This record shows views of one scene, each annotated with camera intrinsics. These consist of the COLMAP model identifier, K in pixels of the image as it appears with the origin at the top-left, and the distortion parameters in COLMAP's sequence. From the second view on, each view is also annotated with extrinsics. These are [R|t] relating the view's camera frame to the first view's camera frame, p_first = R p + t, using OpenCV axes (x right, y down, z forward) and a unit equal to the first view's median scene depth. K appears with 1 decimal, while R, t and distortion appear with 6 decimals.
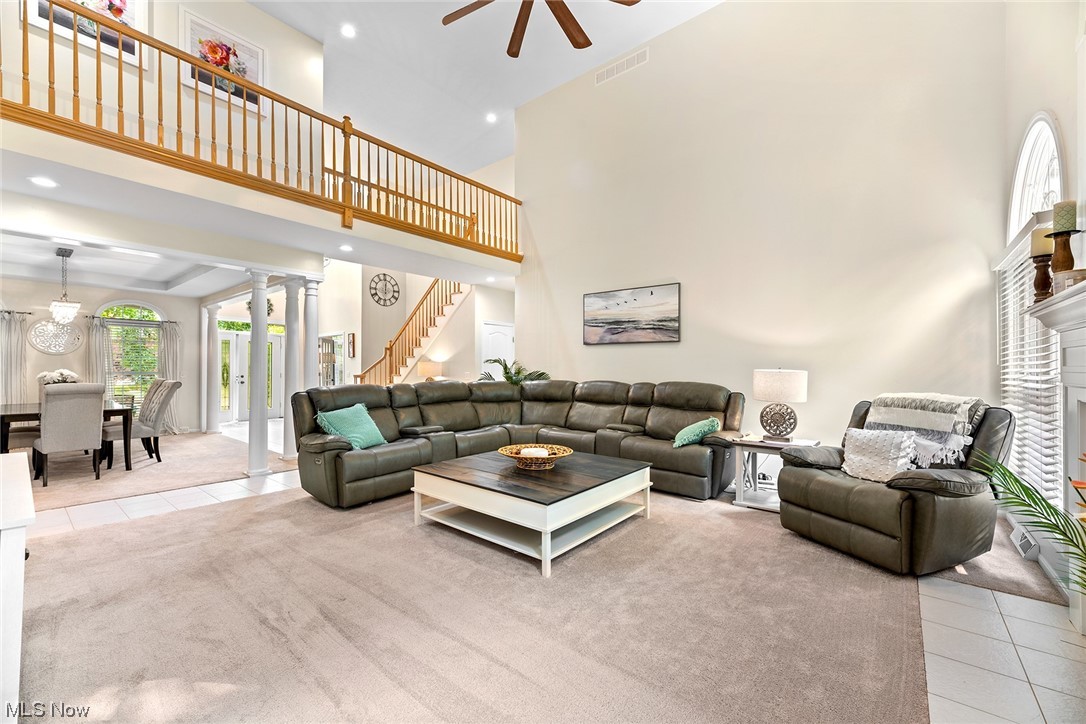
lens RADIAL K [[438.6, 0, 544.2], [0, 438.6, 368.1], [0, 0, 1]] dist [0.000750, 0.000116]
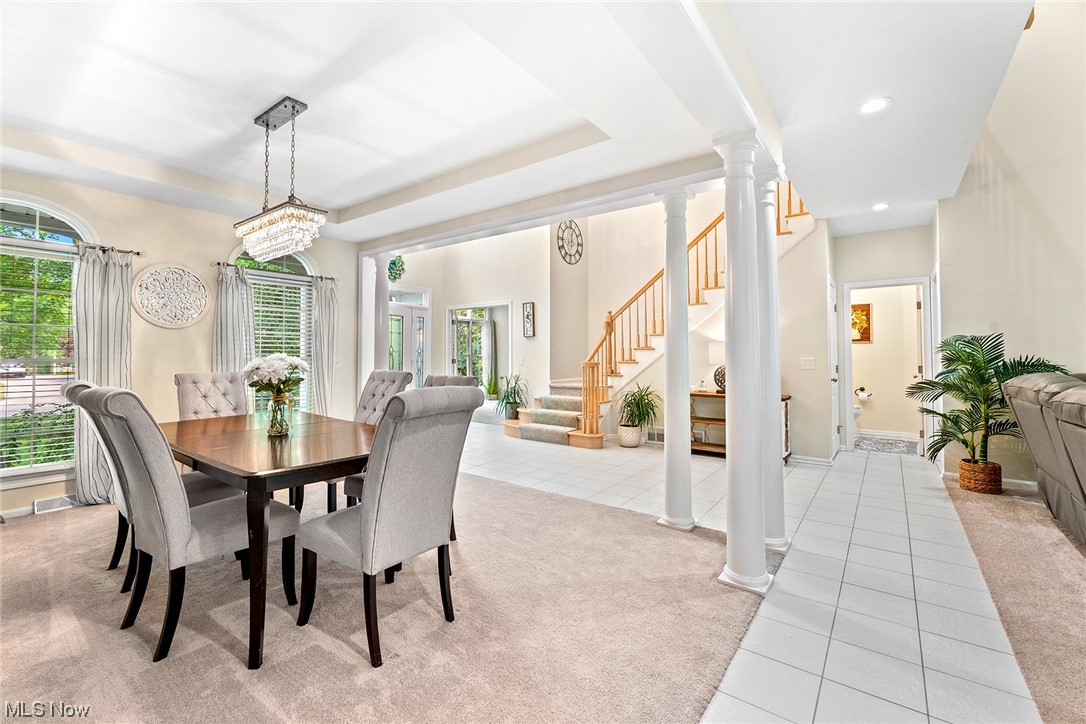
lens RADIAL K [[468.6, 0, 540.1], [0, 468.6, 340.8], [0, 0, 1]] dist [0.000697, 0.000090]
pose [[0.998918, -0.000411, 0.046508, -0.784830], [0.001621, 0.999661, -0.025973, 0.003406], [-0.046481, 0.026020, 0.998580, 0.436841]]
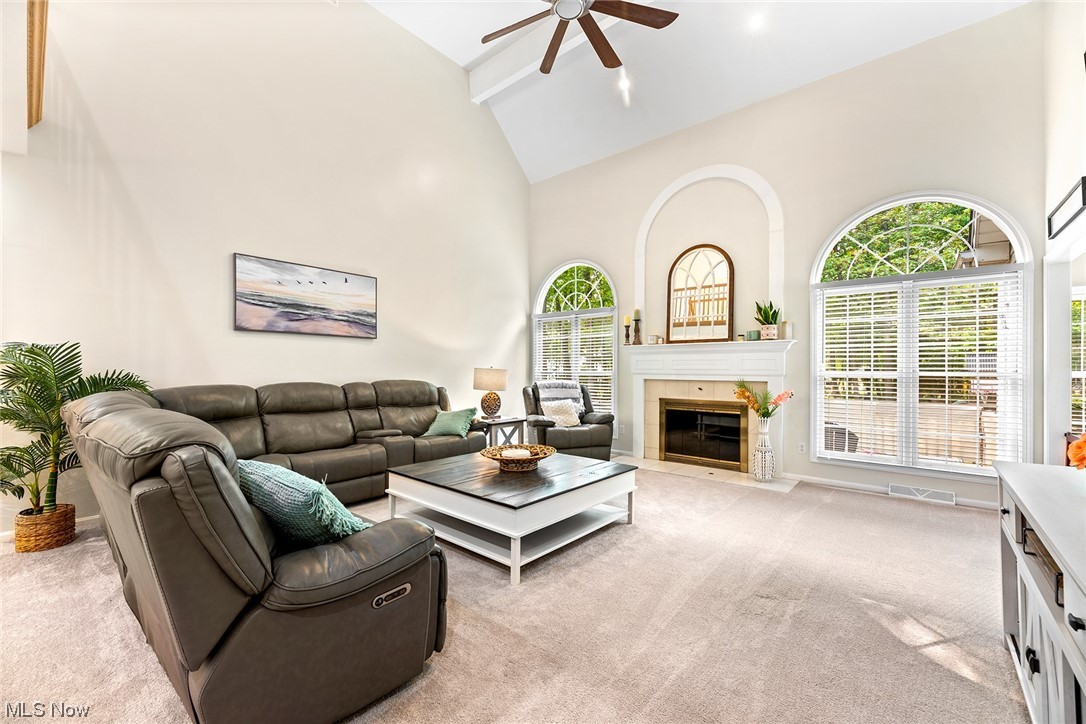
lens RADIAL K [[438.6, 0, 544.2], [0, 438.6, 368.1], [0, 0, 1]] dist [0.000750, 0.000116]
pose [[0.019926, 0.000039, 0.999801, -0.574840], [-0.005850, 0.999983, 0.000078, 0.001902], [-0.999784, -0.005851, 0.019926, 0.536262]]
